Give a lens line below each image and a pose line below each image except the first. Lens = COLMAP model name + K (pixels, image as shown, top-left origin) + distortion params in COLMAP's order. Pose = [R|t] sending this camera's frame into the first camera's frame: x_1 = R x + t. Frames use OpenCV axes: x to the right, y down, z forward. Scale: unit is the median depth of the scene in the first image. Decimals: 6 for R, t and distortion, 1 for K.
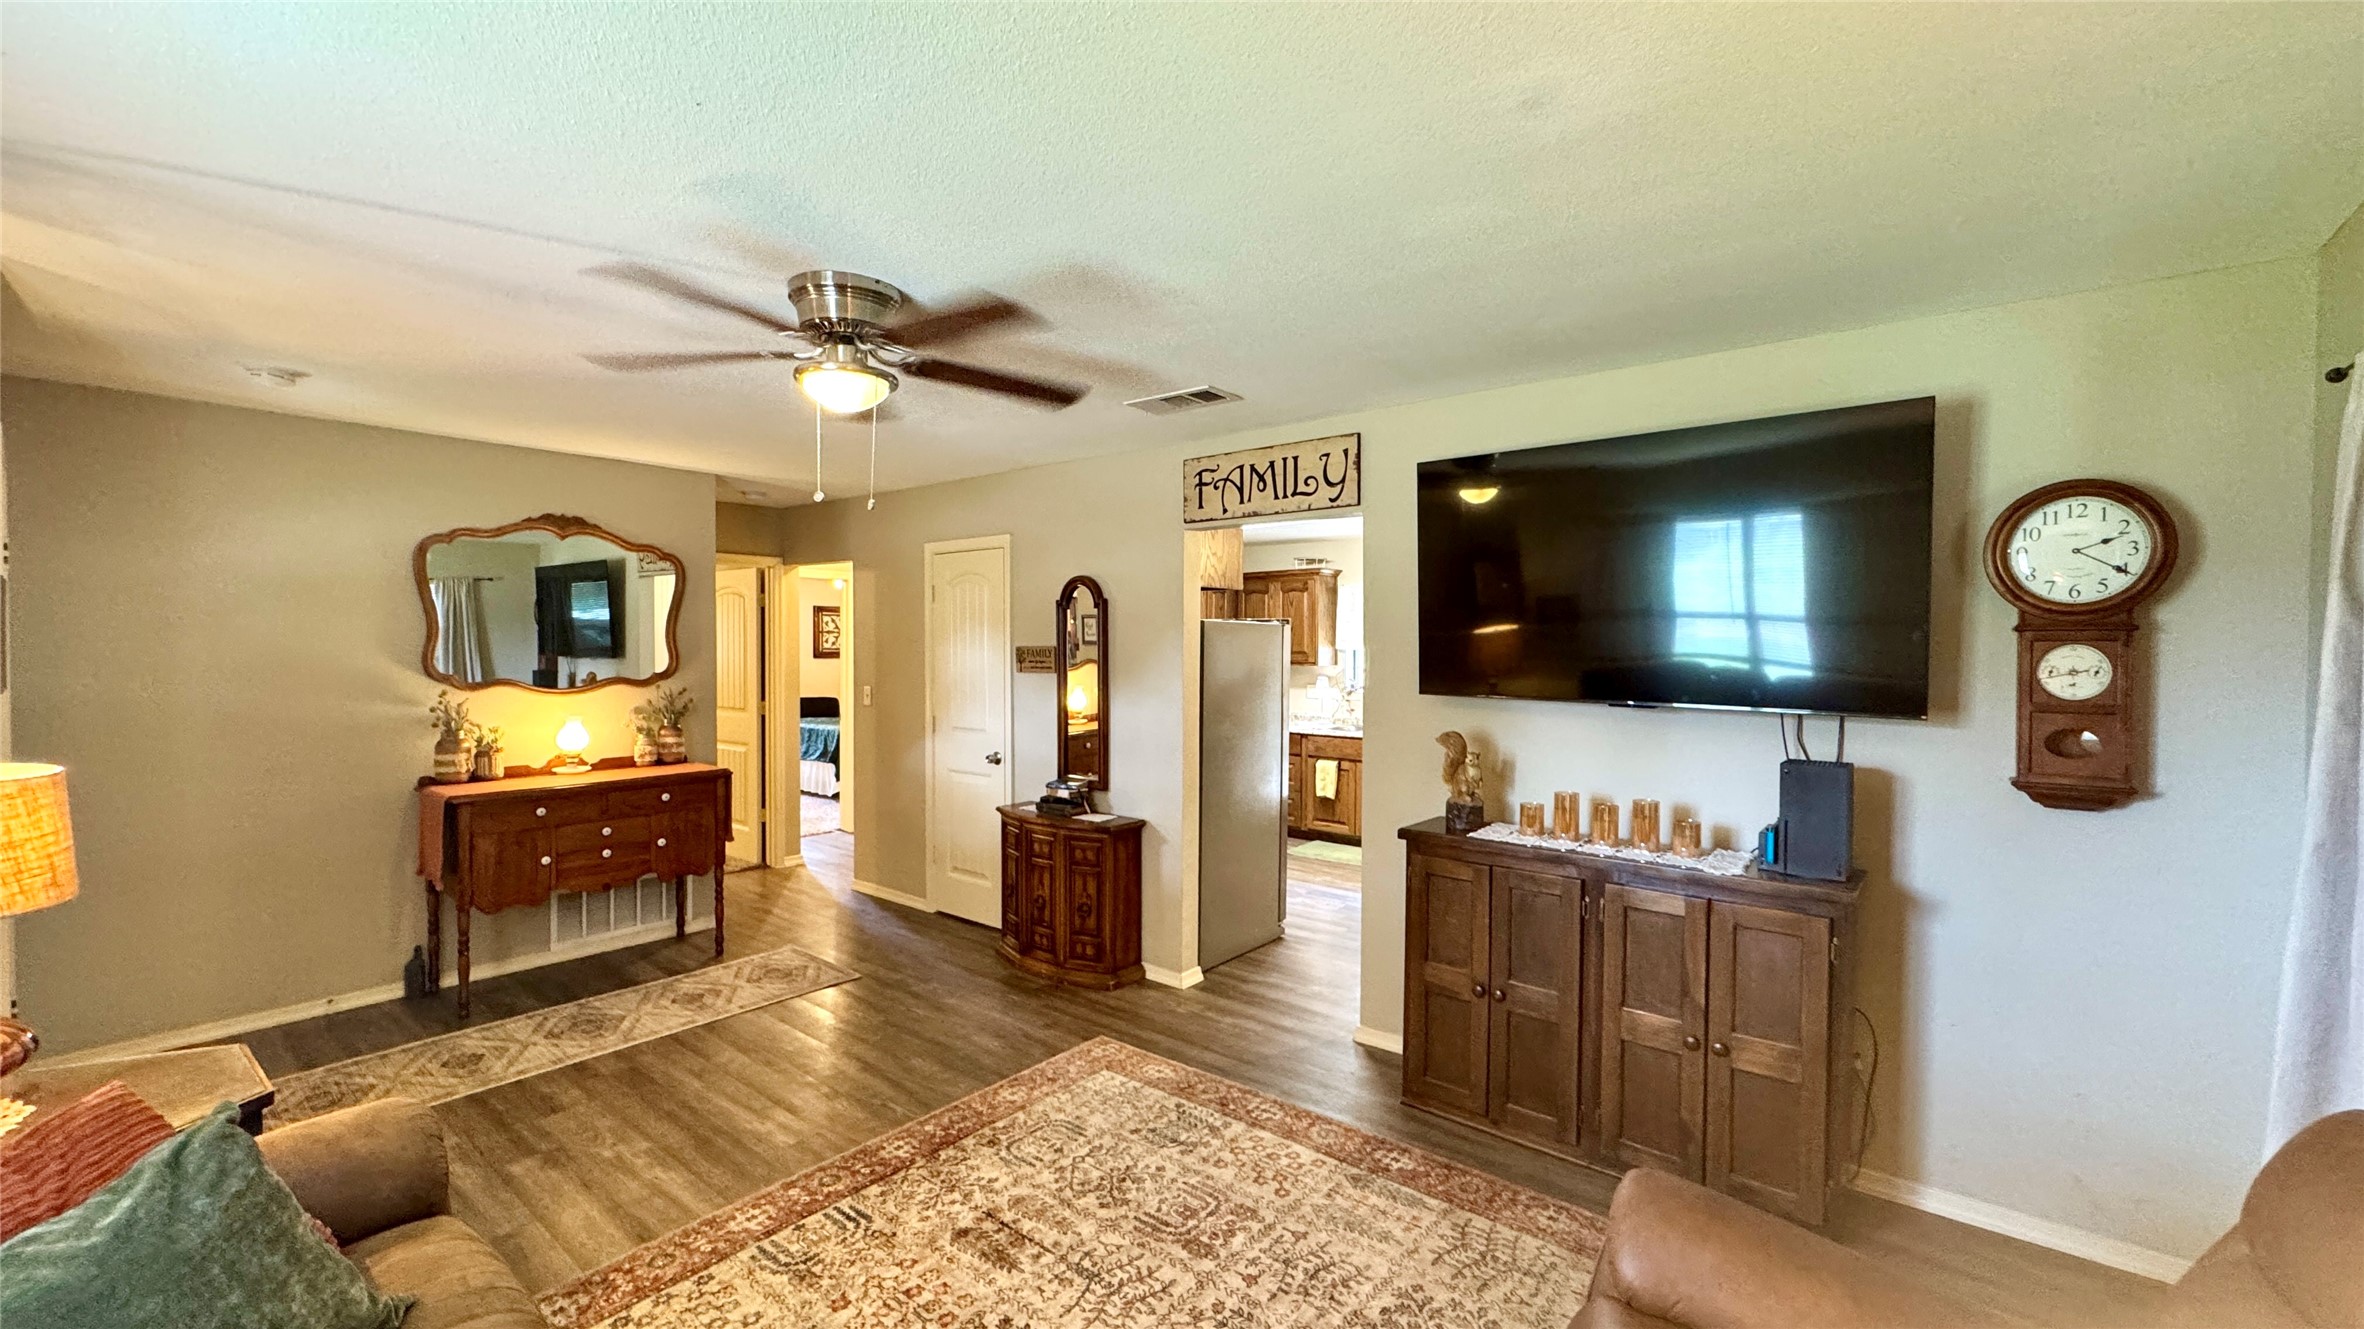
lens RADIAL K [[943.9, 0, 1186.2], [0, 943.9, 664.5], [0, 0, 1]] dist [-0.003945, 0.000756]
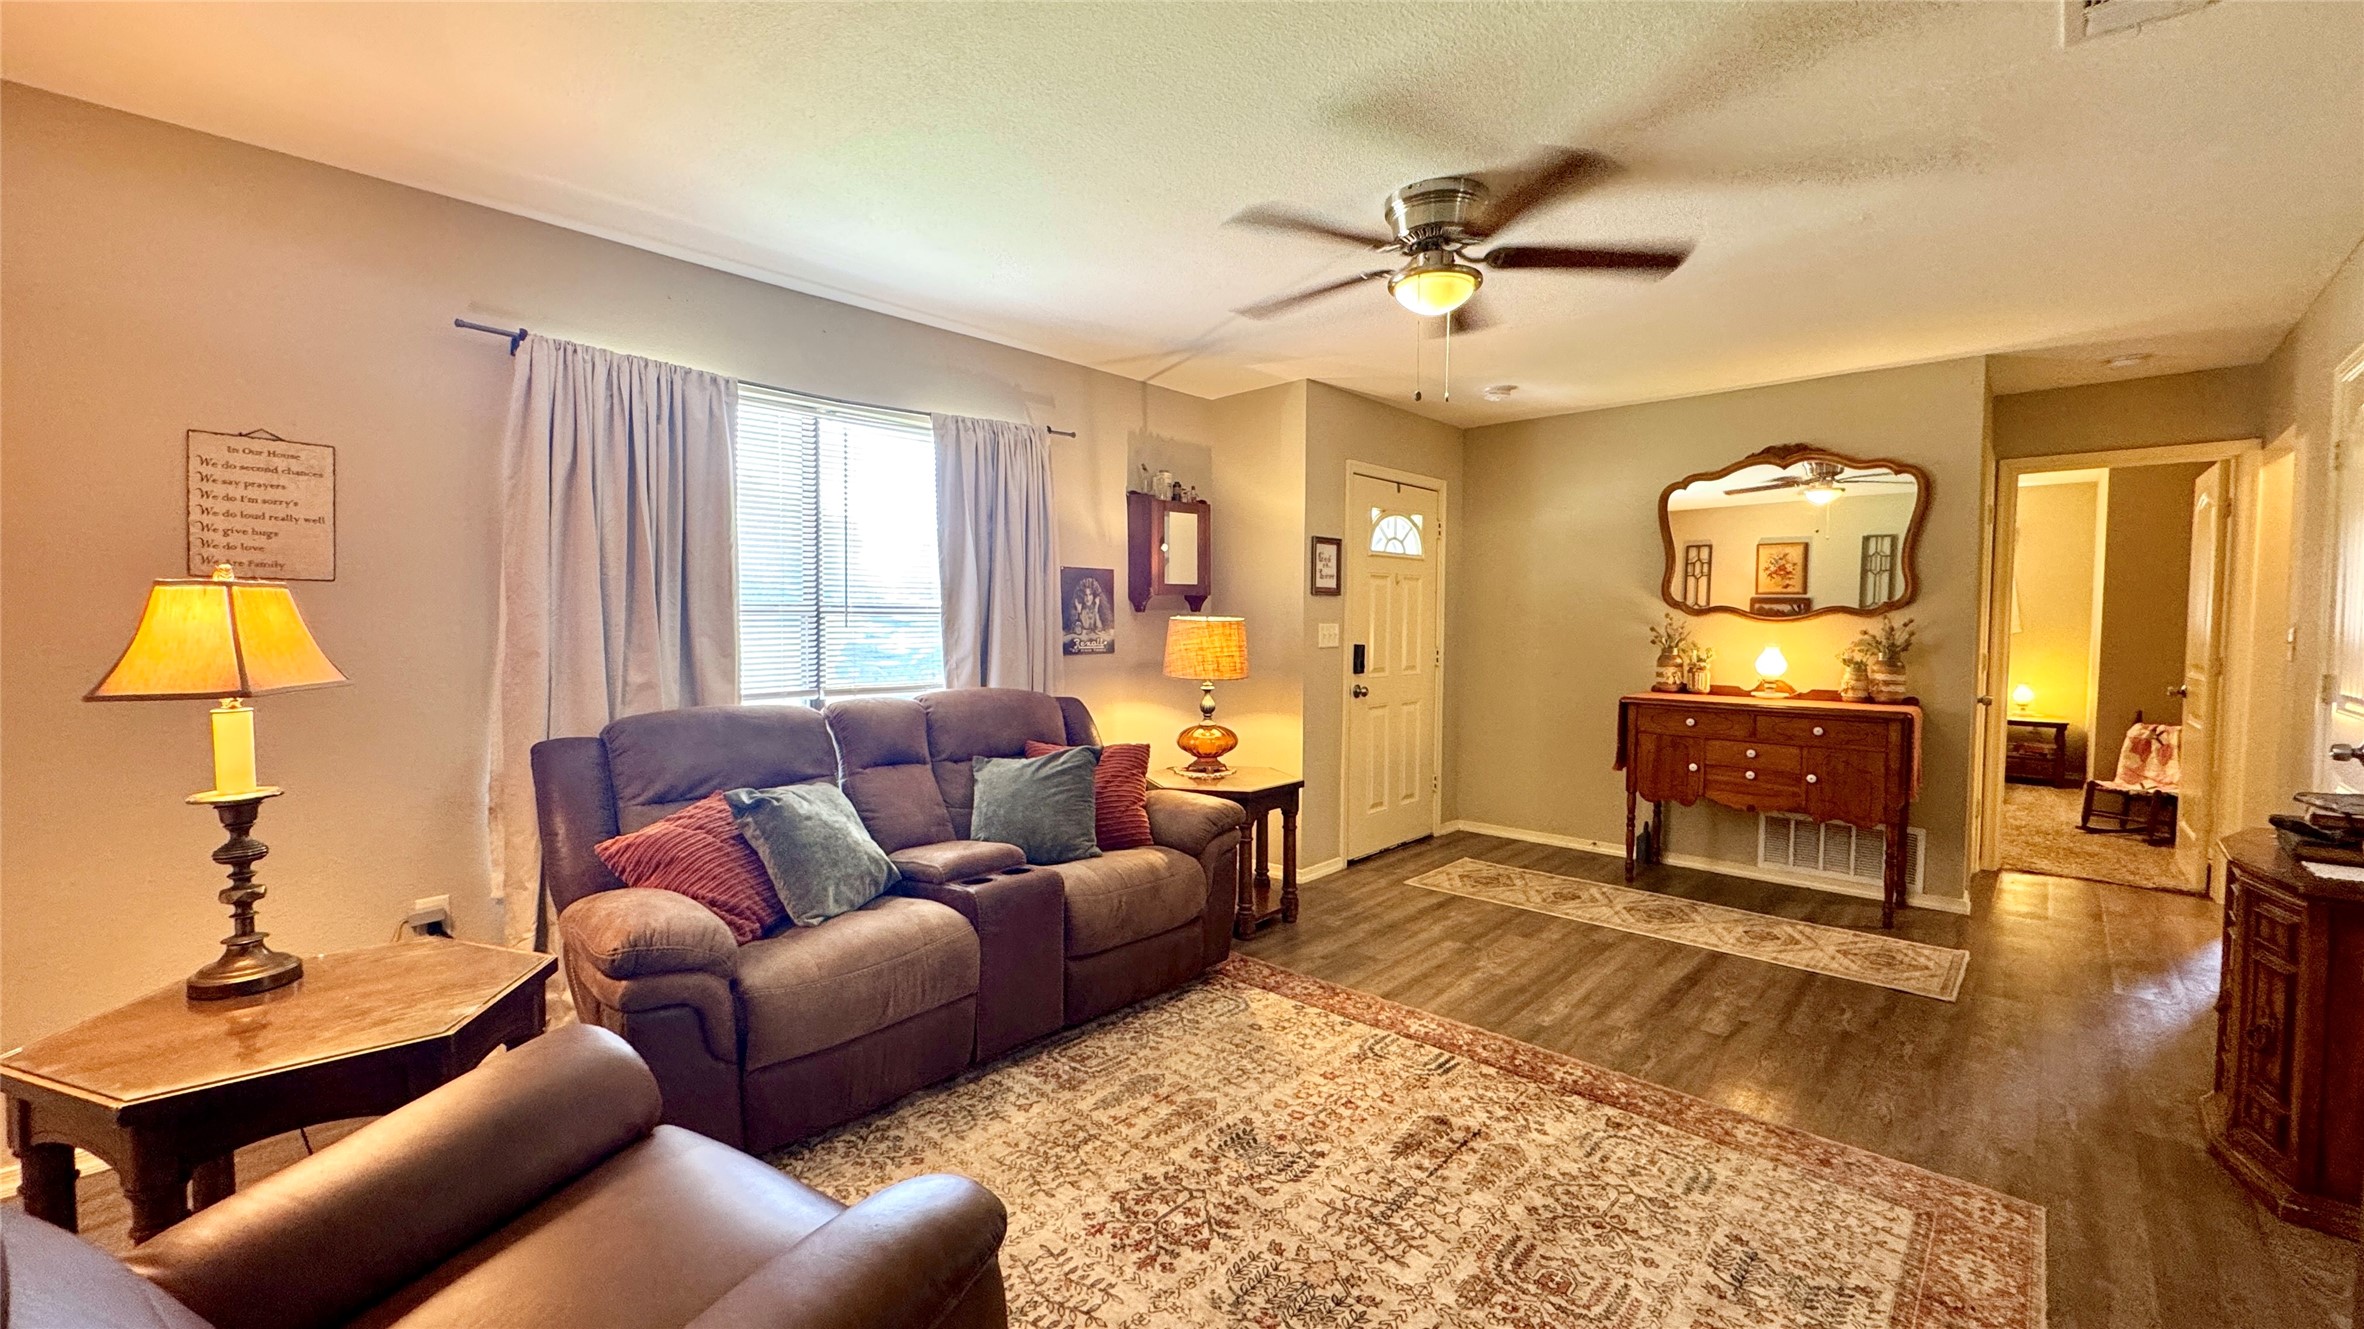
lens RADIAL K [[943.9, 0, 1183.9], [0, 943.9, 661.2], [0, 0, 1]] dist [-0.003945, 0.000756]
pose [[-0.068582, 0.038268, -0.996911, 0.582008], [-0.027649, 0.998807, 0.040243, 0.073148], [0.997262, 0.030323, -0.067442, 0.616879]]
